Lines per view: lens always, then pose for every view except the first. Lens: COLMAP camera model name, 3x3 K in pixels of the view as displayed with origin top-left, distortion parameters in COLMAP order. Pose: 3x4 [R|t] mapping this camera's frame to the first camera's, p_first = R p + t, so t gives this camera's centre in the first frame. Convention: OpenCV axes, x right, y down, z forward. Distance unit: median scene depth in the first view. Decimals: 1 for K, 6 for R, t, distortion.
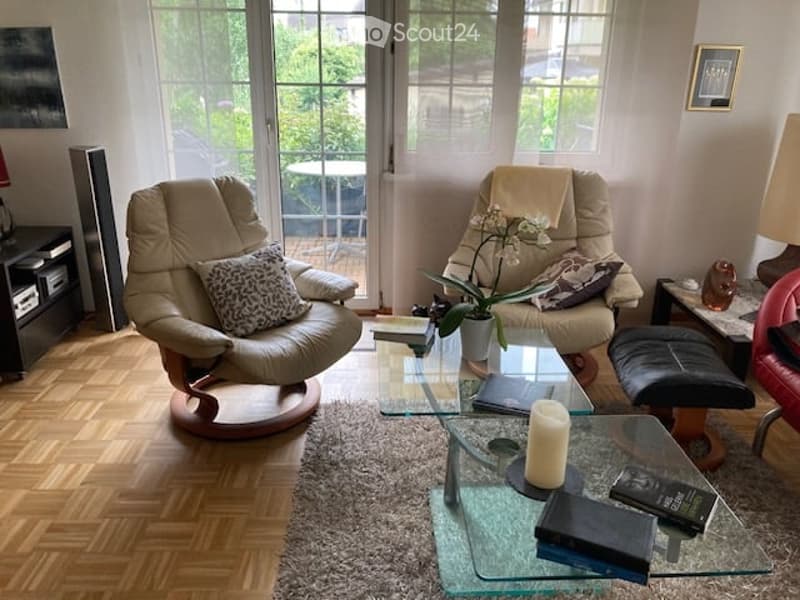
lens RADIAL K [[663.0, 0, 400.0], [0, 663.0, 300.0], [0, 0, 1]] dist [0.009476, 0.000125]
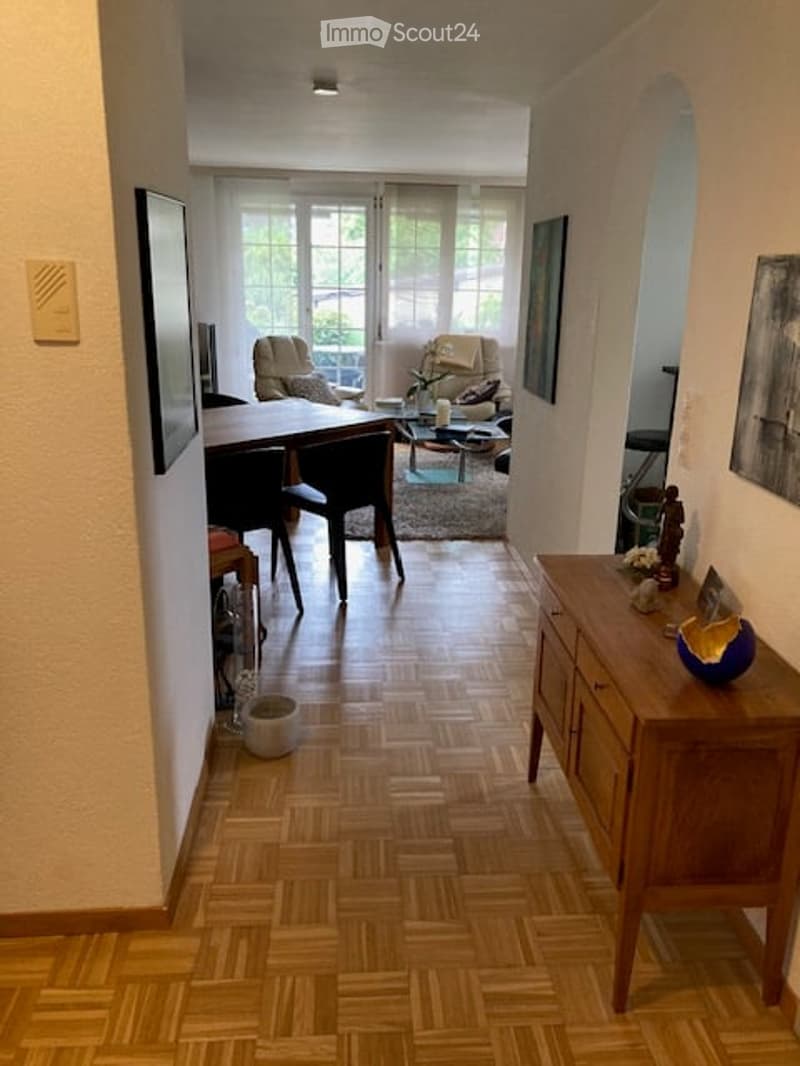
lens RADIAL K [[883.5, 0, 400.0], [0, 883.5, 533.0], [0, 0, 1]] dist [0.009476, 0.000125]
pose [[0.999165, 0.000127, 0.040846, -0.066110], [0.001748, 0.998946, -0.045860, 0.496024], [-0.040809, 0.045893, 0.998112, -1.516861]]
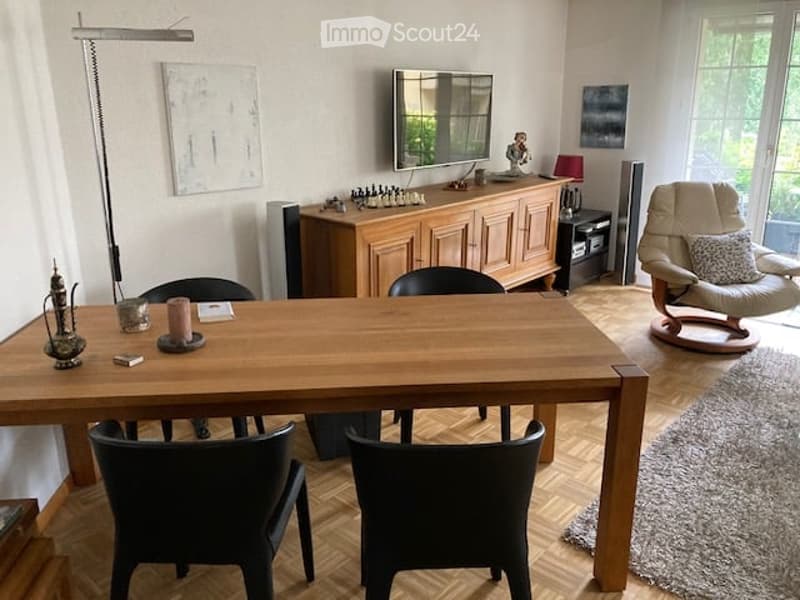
lens RADIAL K [[691.3, 0, 400.0], [0, 691.3, 300.0], [0, 0, 1]] dist [-0.082884, 0.217775]
pose [[0.741427, 0.174424, -0.647968, 0.237051], [-0.211456, 0.977160, 0.021083, 0.184662], [0.636846, 0.121386, 0.761376, -0.570855]]
